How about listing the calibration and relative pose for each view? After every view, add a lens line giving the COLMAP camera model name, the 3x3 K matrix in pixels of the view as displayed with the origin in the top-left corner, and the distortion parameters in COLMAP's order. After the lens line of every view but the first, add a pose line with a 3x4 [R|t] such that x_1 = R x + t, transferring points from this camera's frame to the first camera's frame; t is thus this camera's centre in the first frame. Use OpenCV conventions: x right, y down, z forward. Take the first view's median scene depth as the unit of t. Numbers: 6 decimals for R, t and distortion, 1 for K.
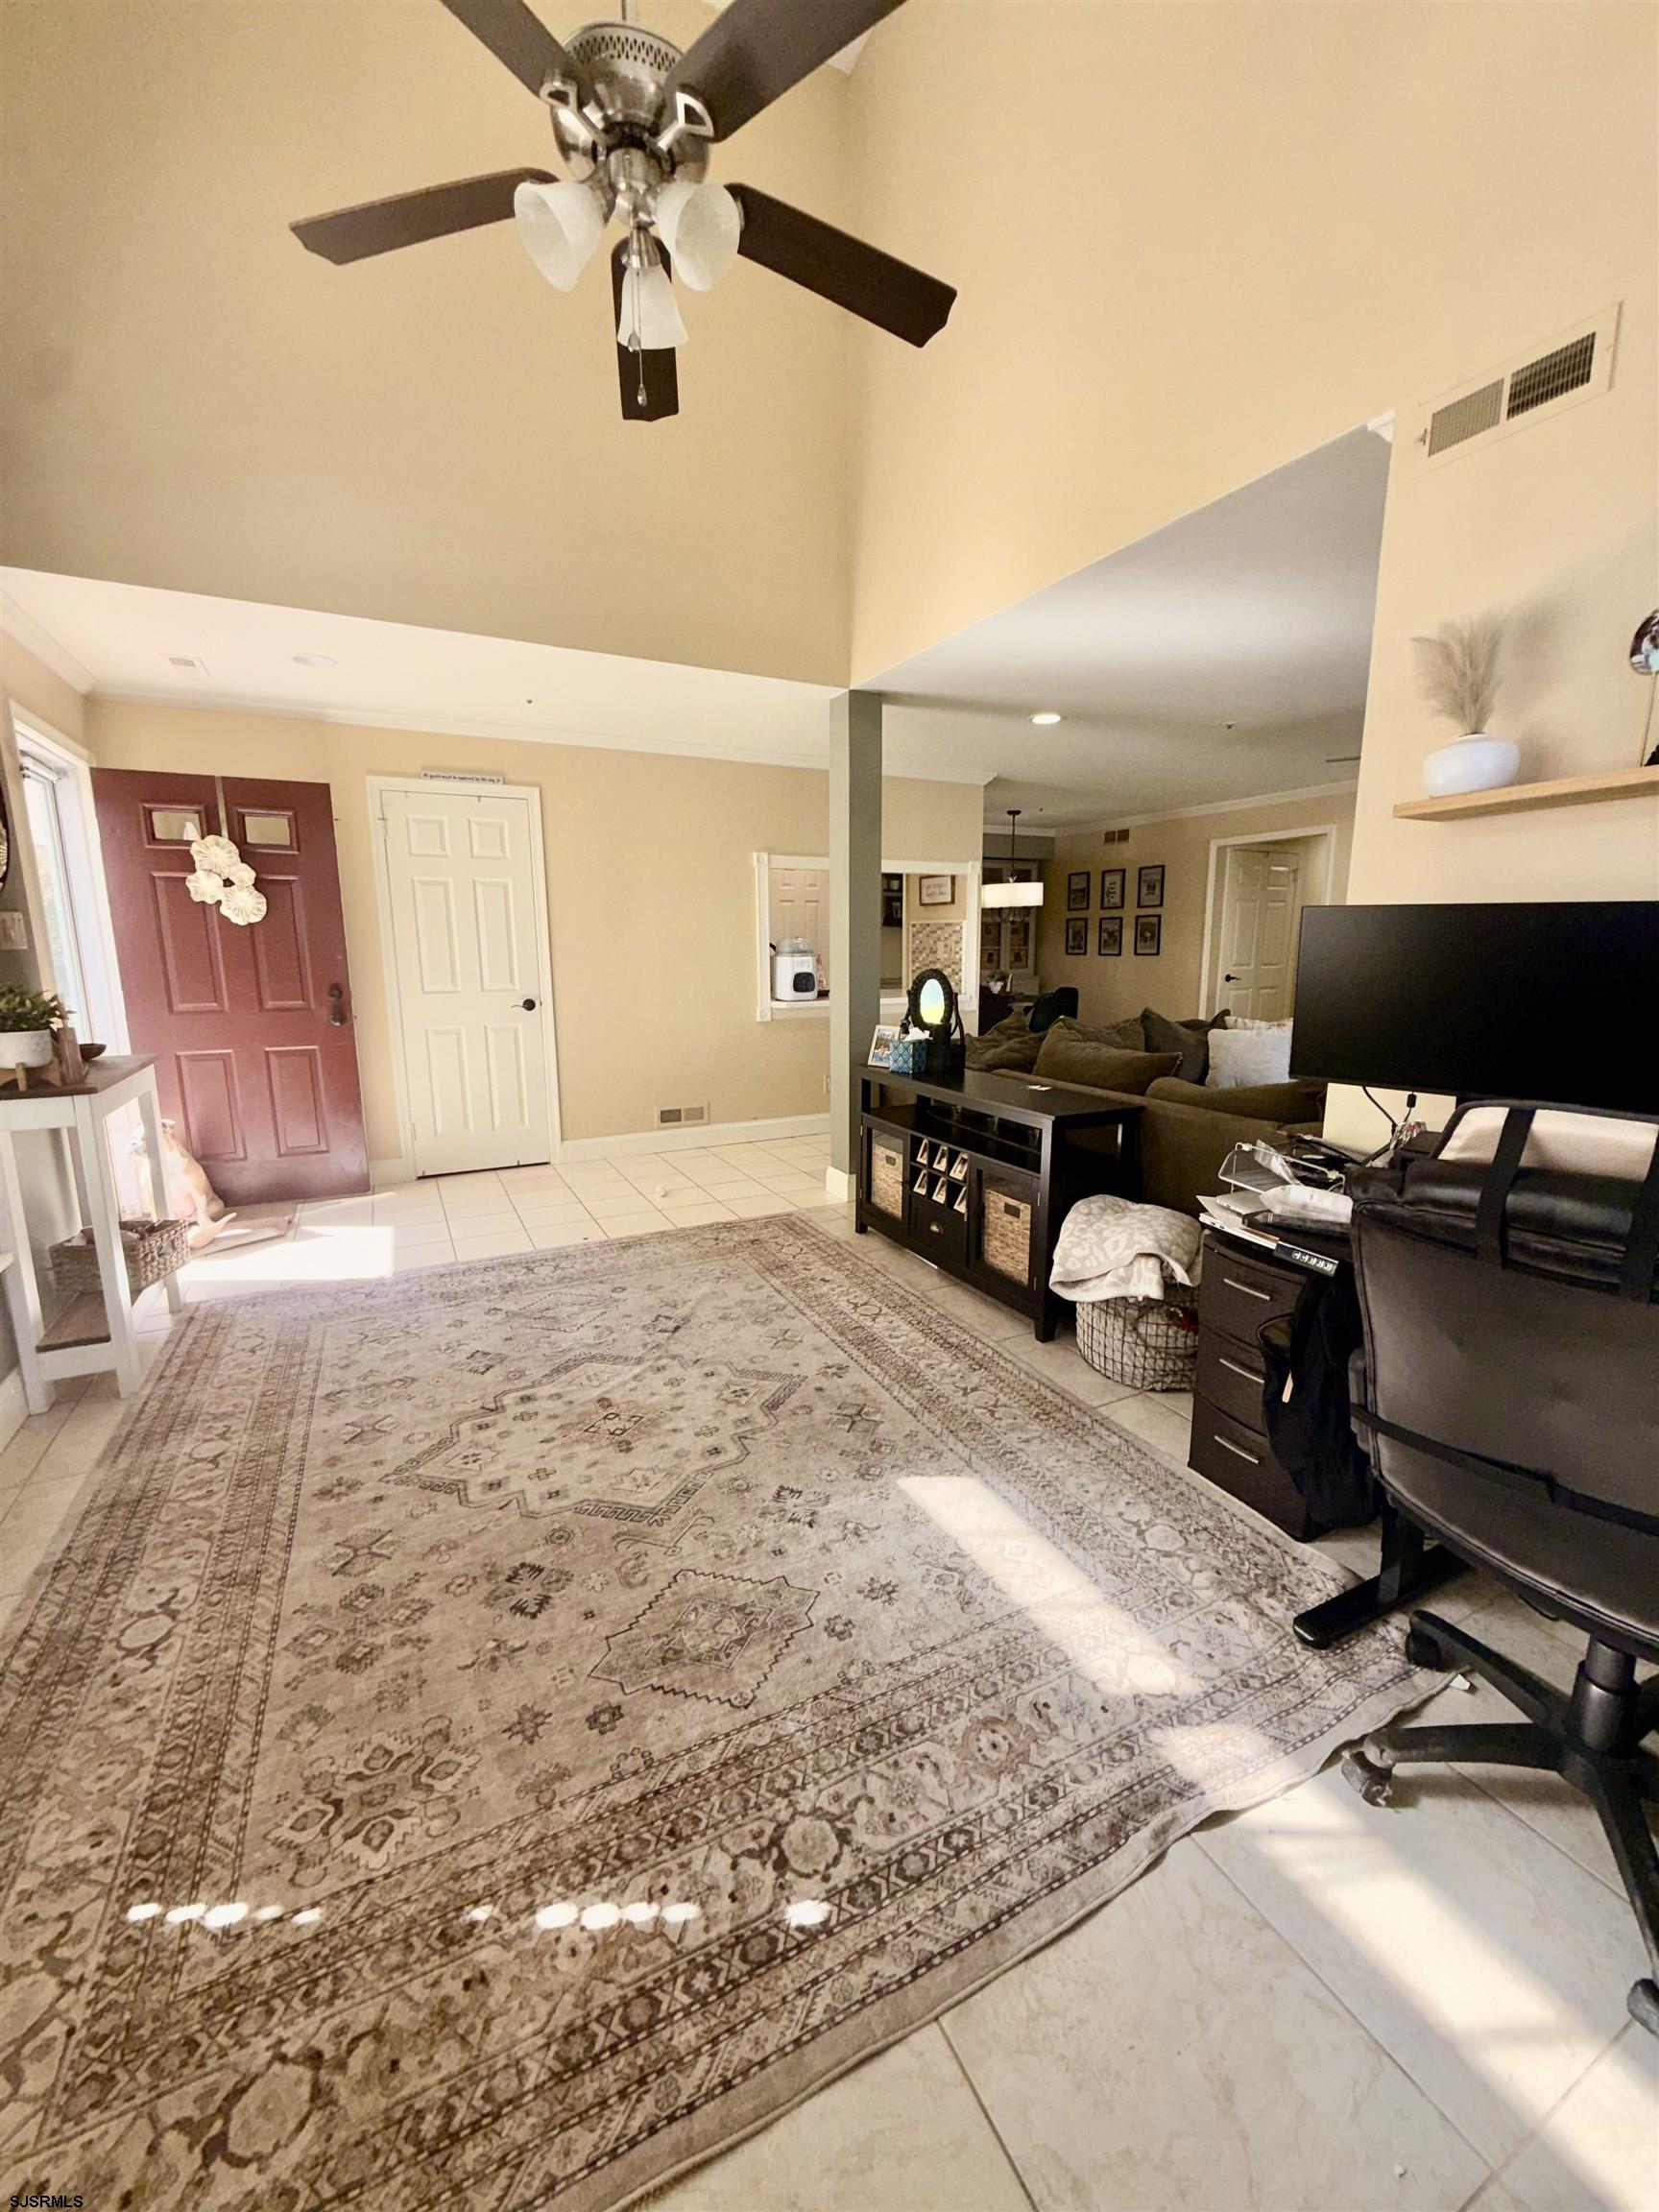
lens RADIAL K [[878.6, 0, 829.5], [0, 878.6, 1106.0], [0, 0, 1]] dist [0.001712, -0.000415]
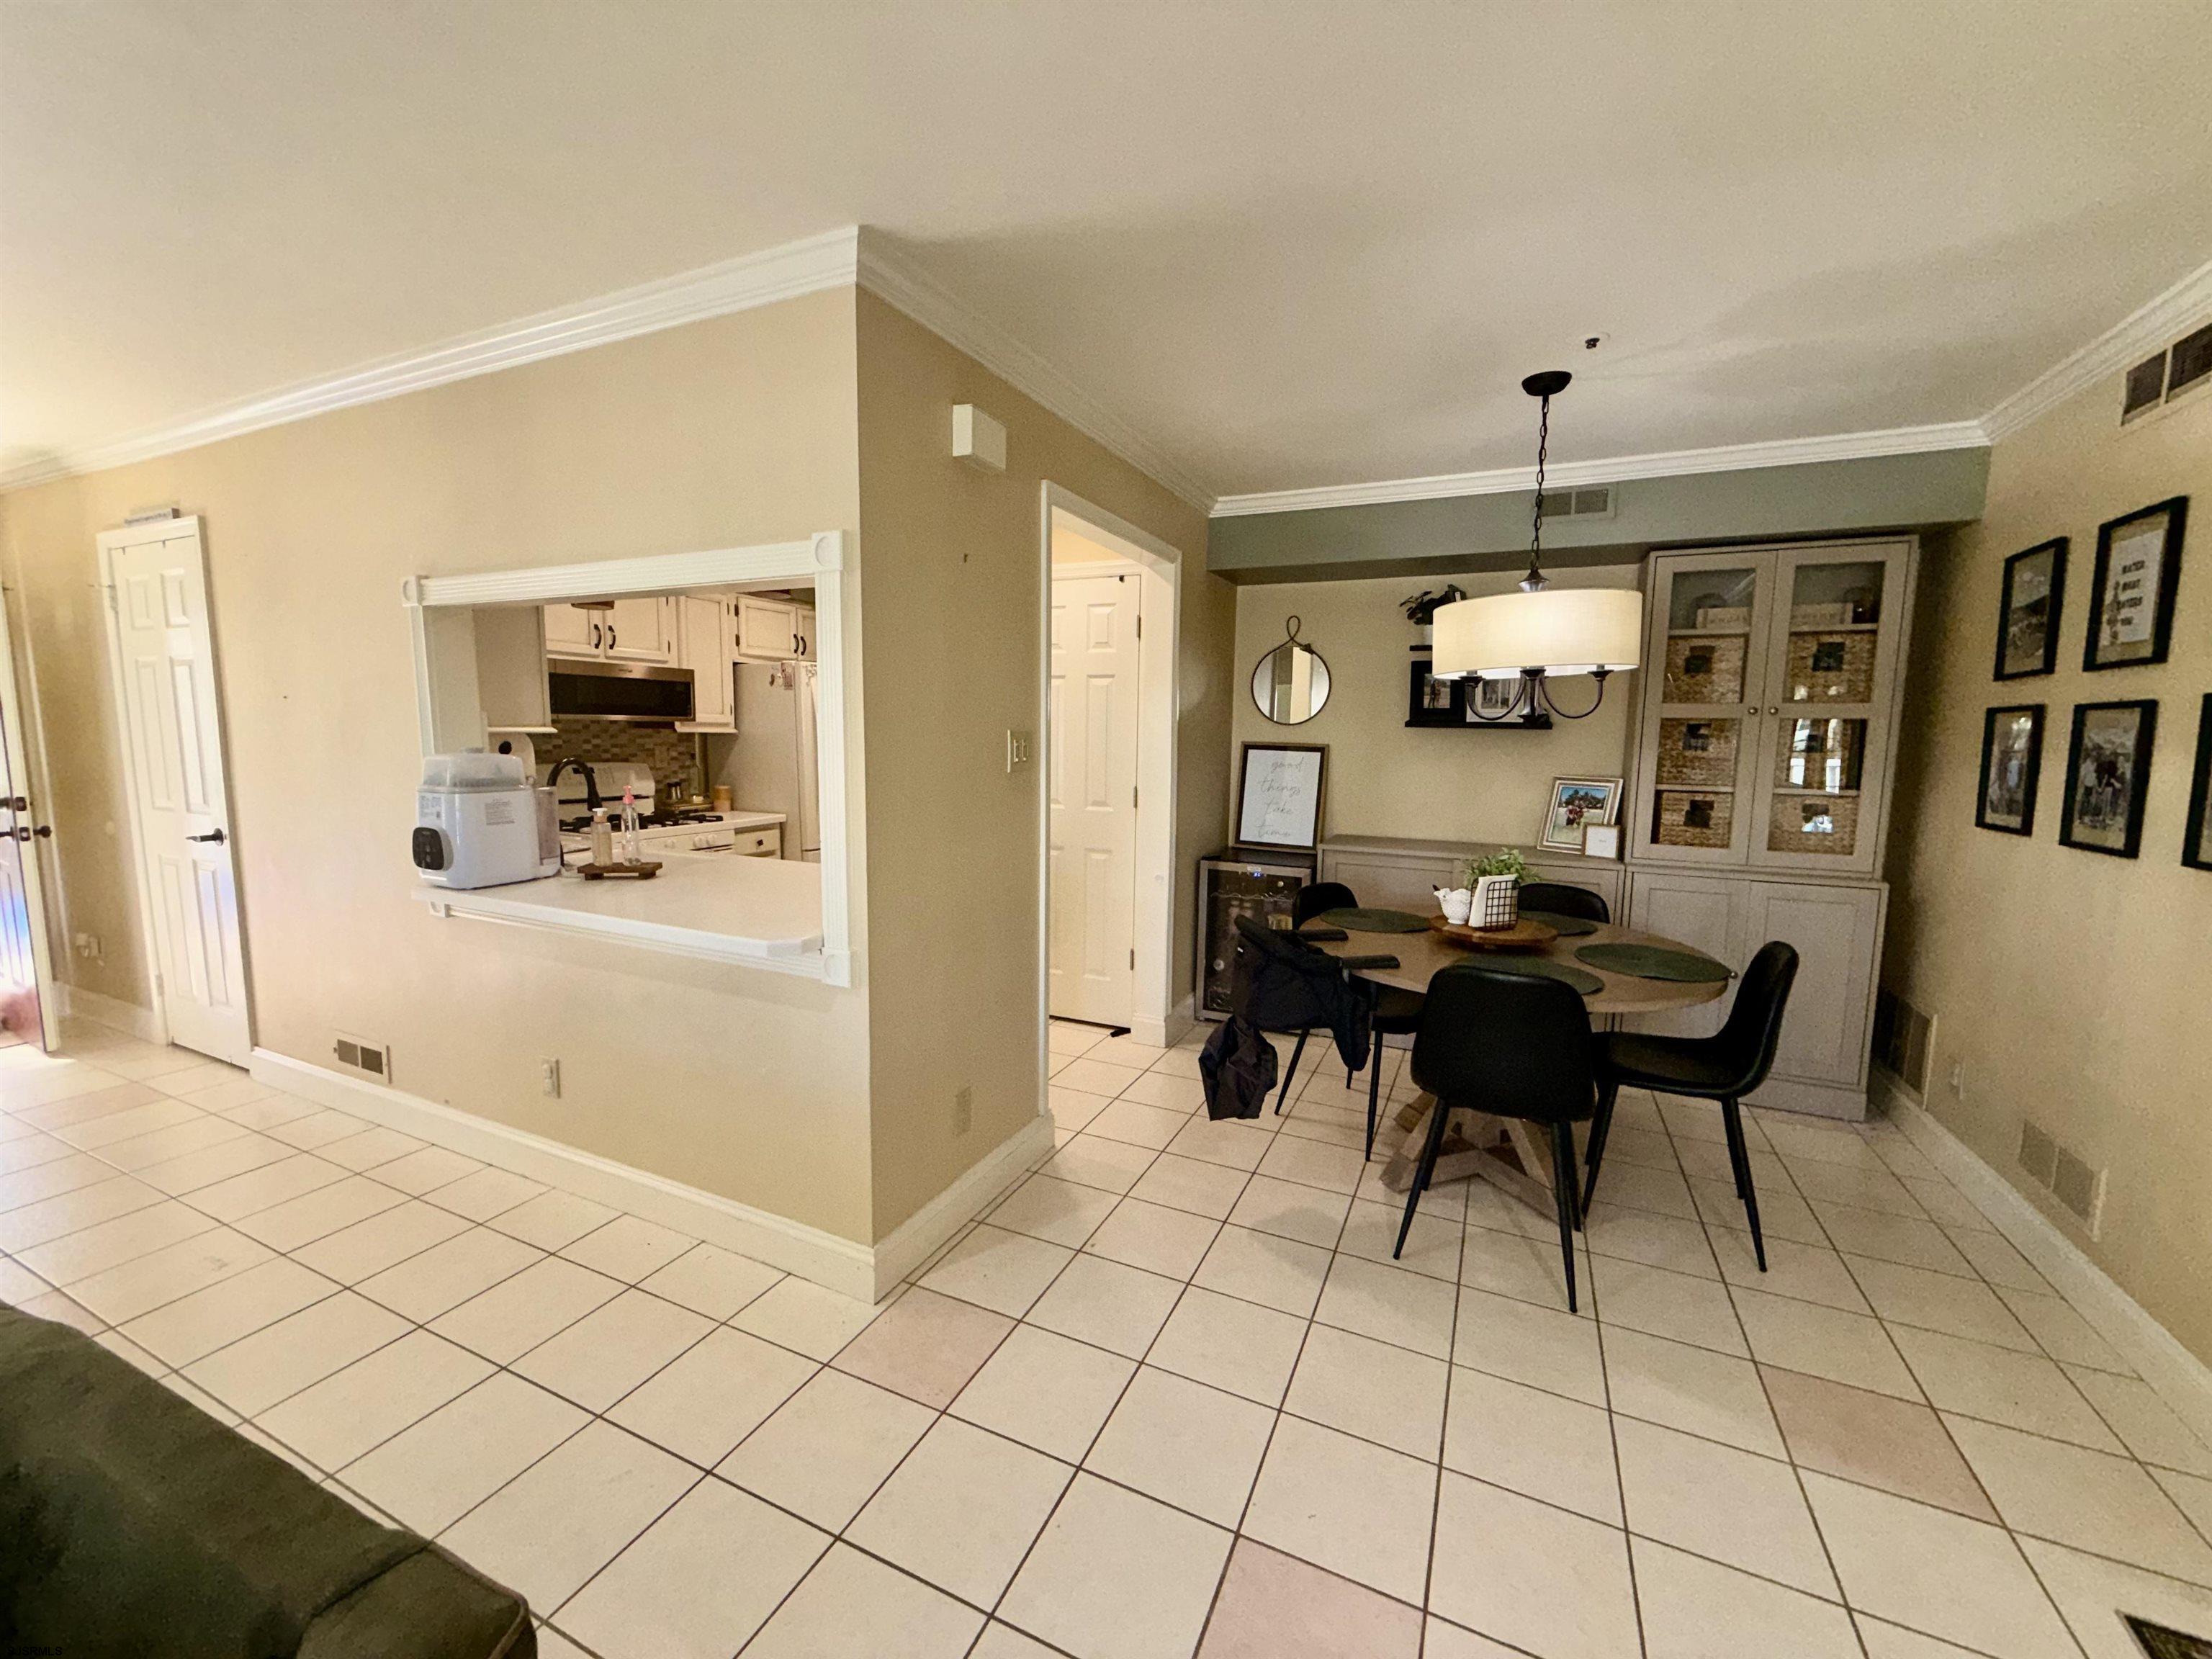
lens RADIAL K [[878.6, 0, 1106.0], [0, 878.6, 829.5], [0, 0, 1]] dist [0.001712, -0.000415]
pose [[0.615727, 0.106312, -0.780755, 0.788782], [-0.162008, 0.986767, 0.006599, -0.308222], [0.771125, 0.122425, 0.624803, 1.441683]]
